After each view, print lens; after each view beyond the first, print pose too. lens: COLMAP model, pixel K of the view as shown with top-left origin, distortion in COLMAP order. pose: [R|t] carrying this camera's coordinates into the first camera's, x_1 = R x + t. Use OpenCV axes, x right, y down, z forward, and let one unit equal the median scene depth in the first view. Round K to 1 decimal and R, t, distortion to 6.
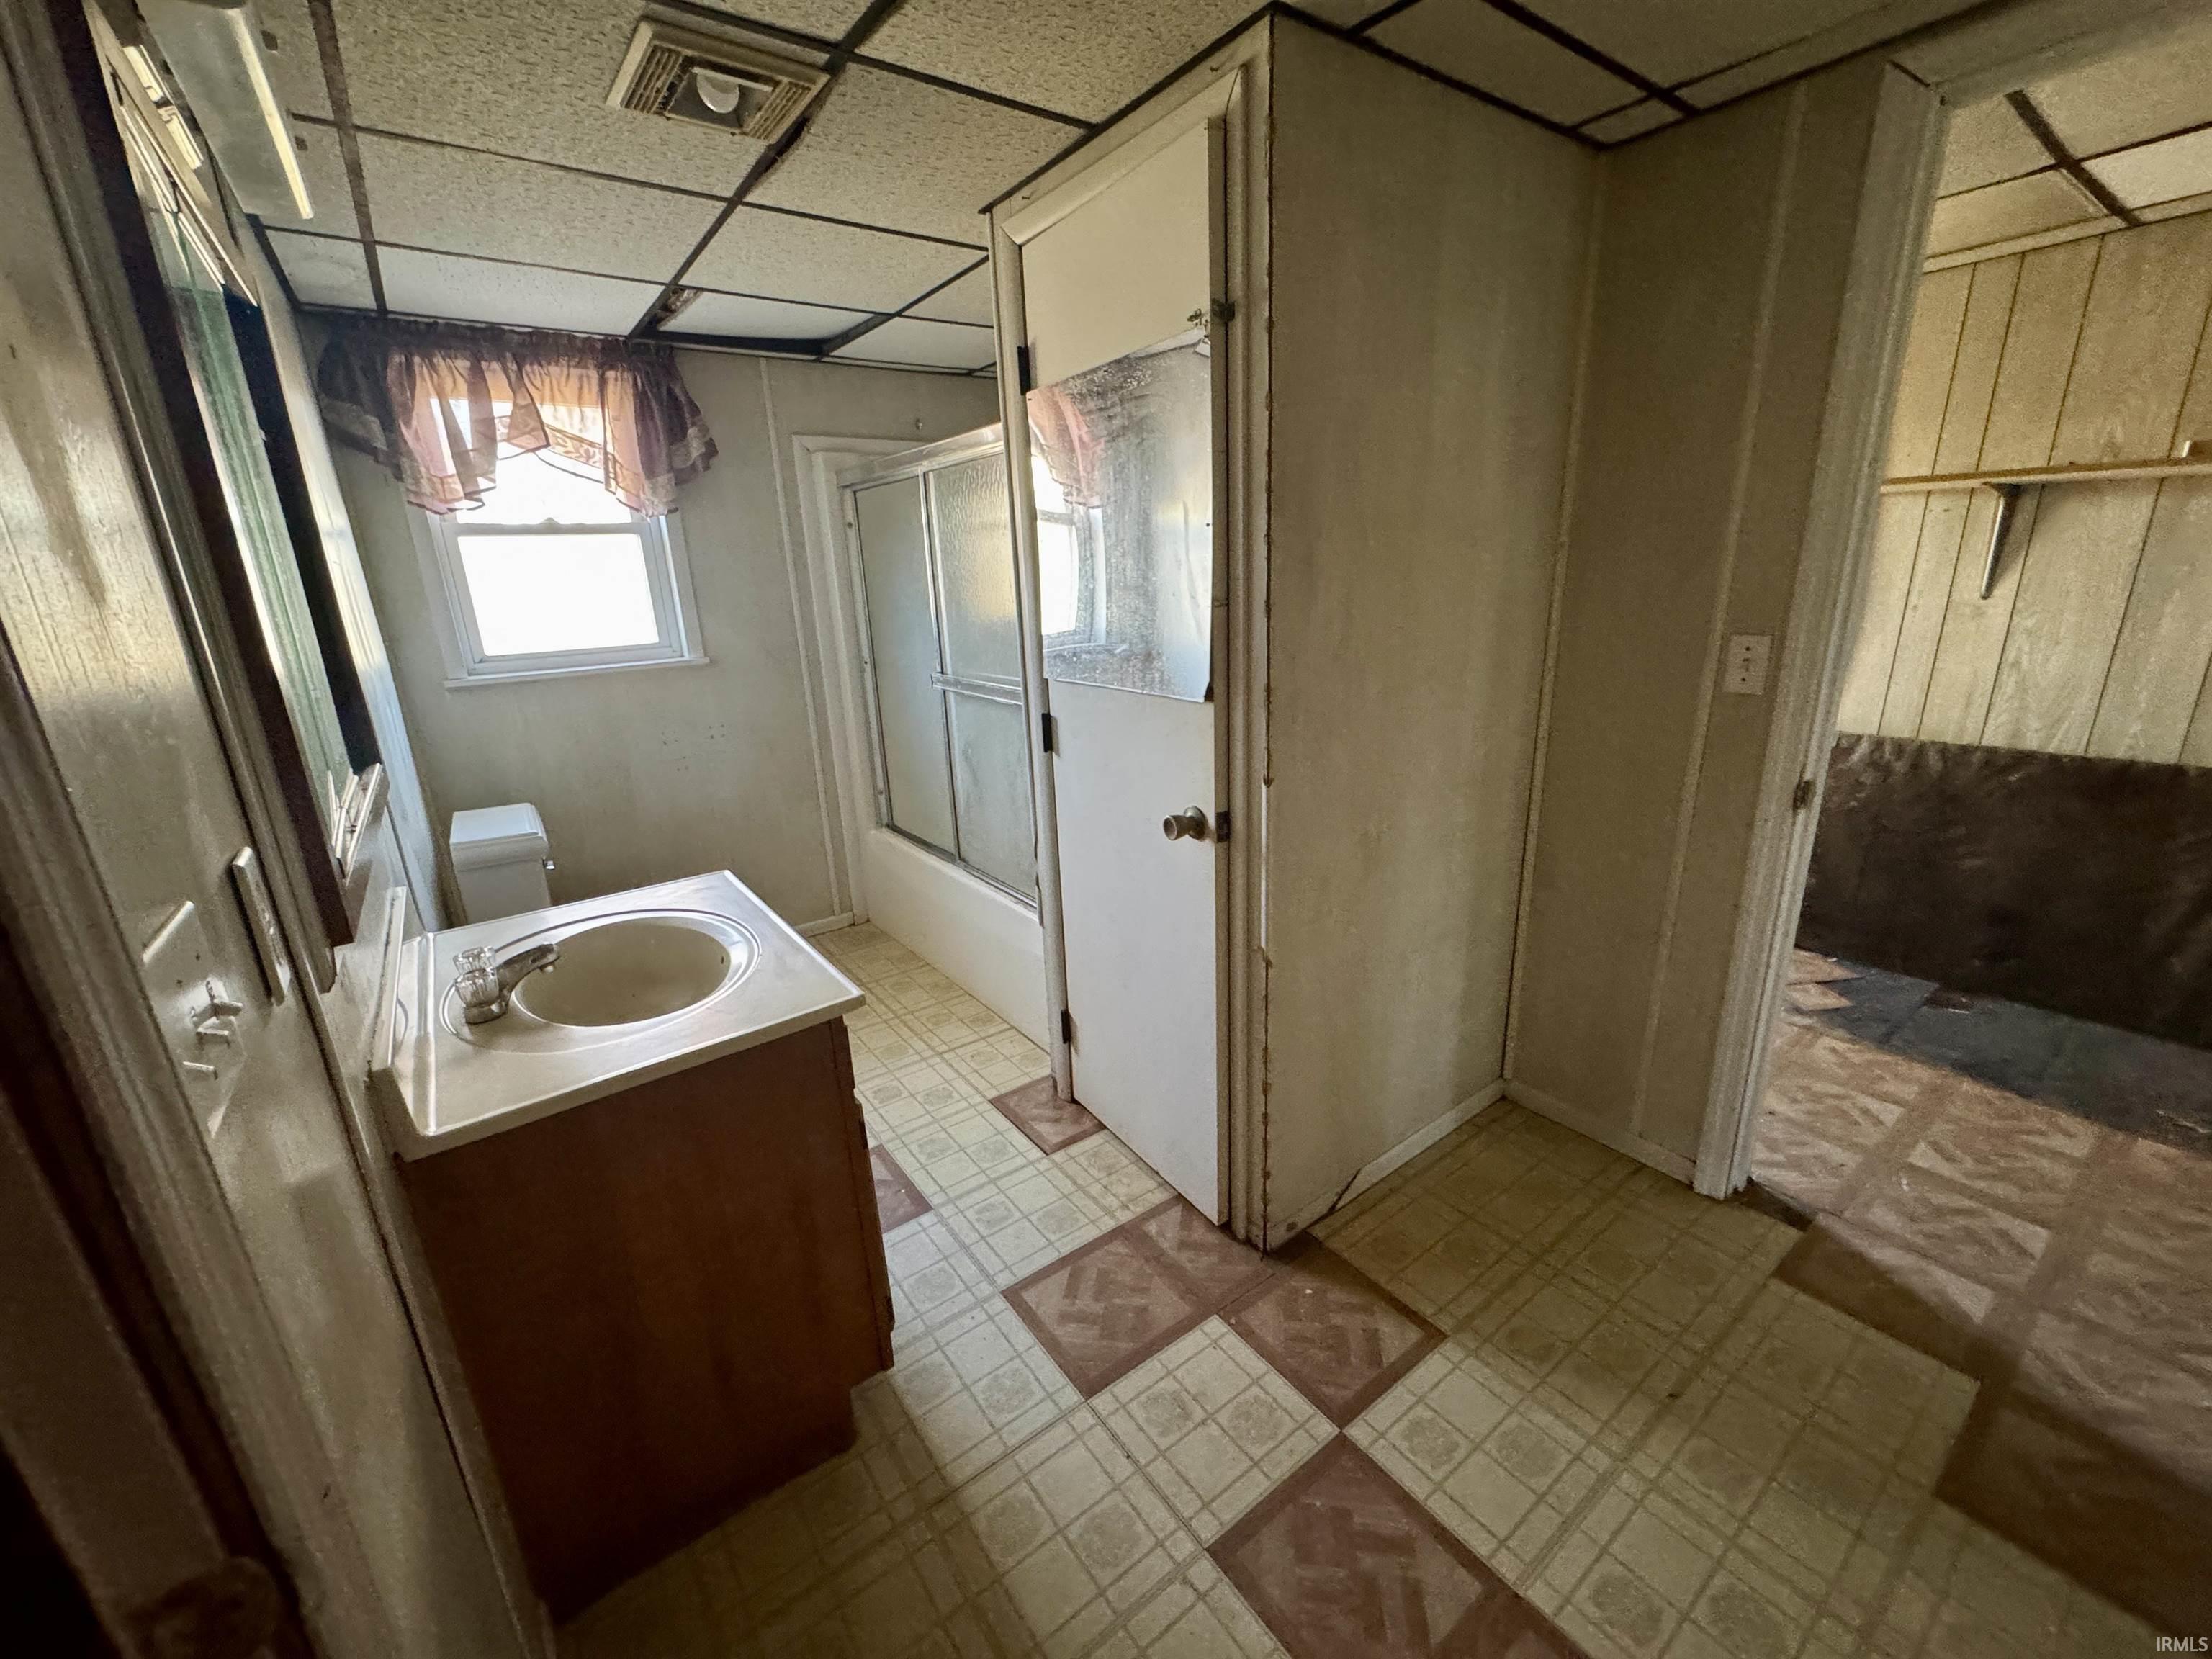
lens RADIAL K [[878.2, 0, 1090.0], [0, 878.2, 831.4], [0, 0, 1]] dist [-0.004031, -0.000558]
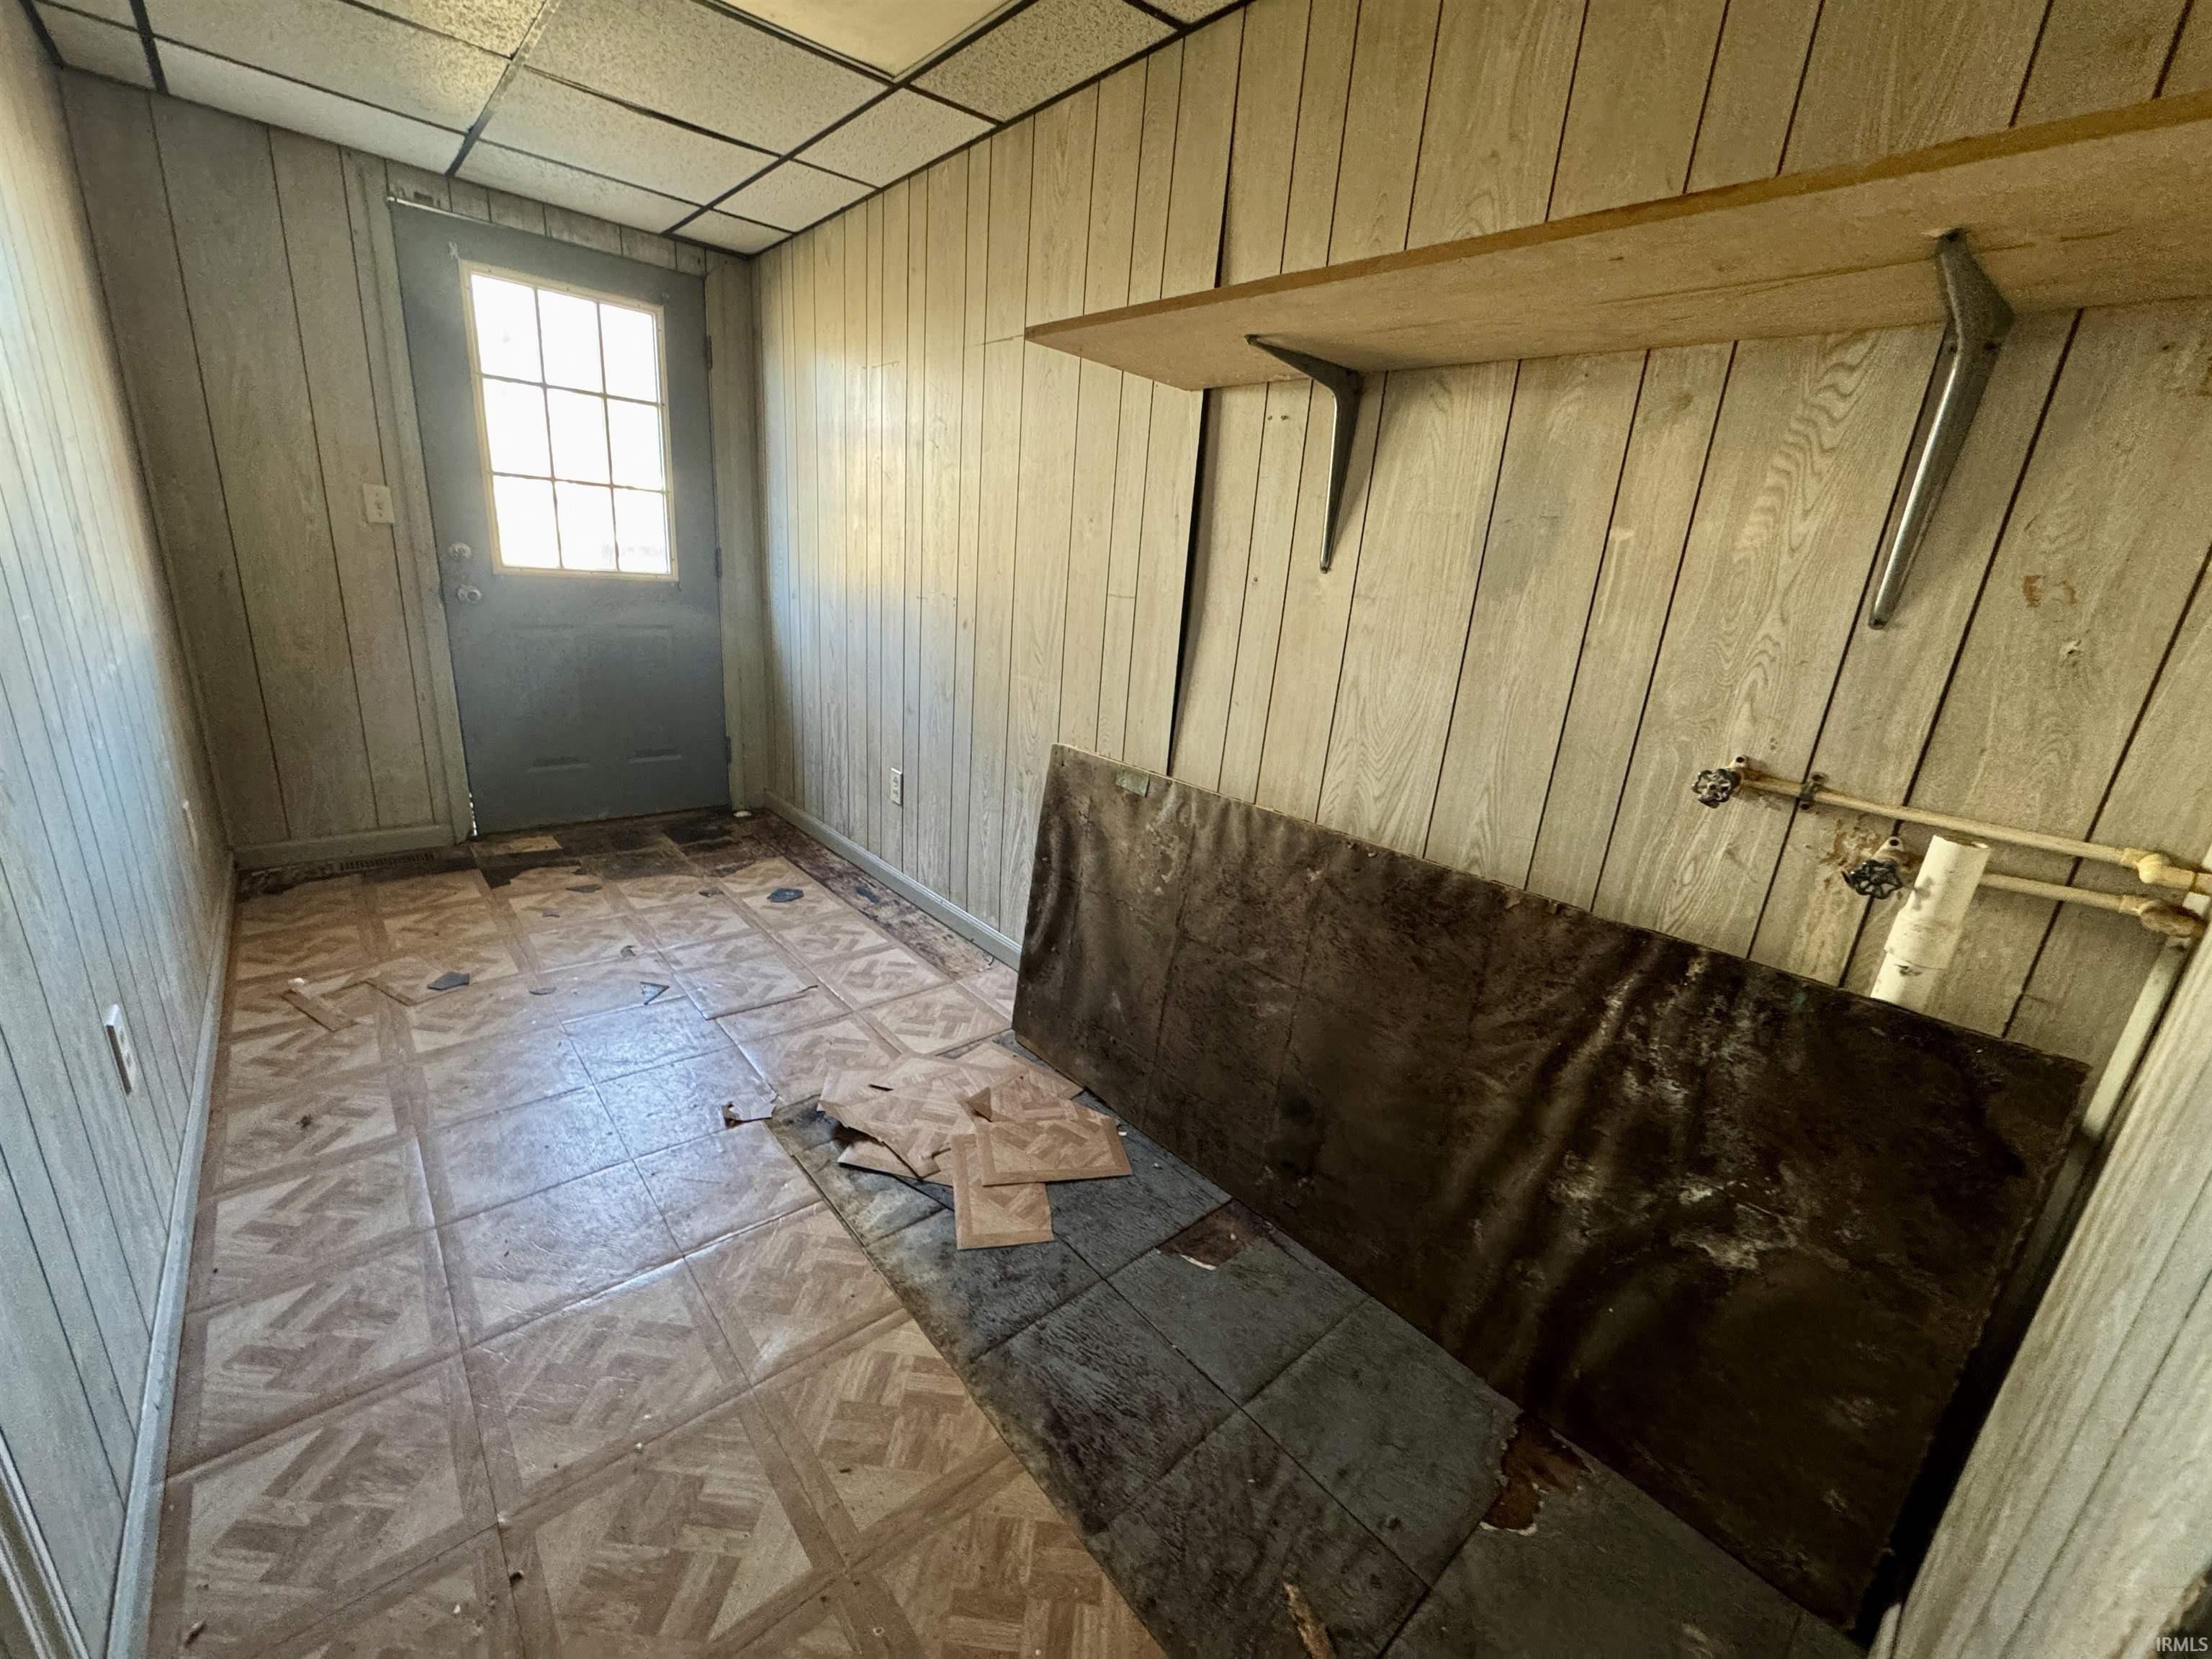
lens RADIAL K [[878.2, 0, 1124.8], [0, 878.2, 826.9], [0, 0, 1]] dist [-0.004031, -0.000558]
pose [[0.985213, 0.094909, 0.142648, 0.821576], [-0.095861, 0.995395, -0.000198, -0.079437], [-0.142010, -0.013480, 0.989773, 0.425265]]
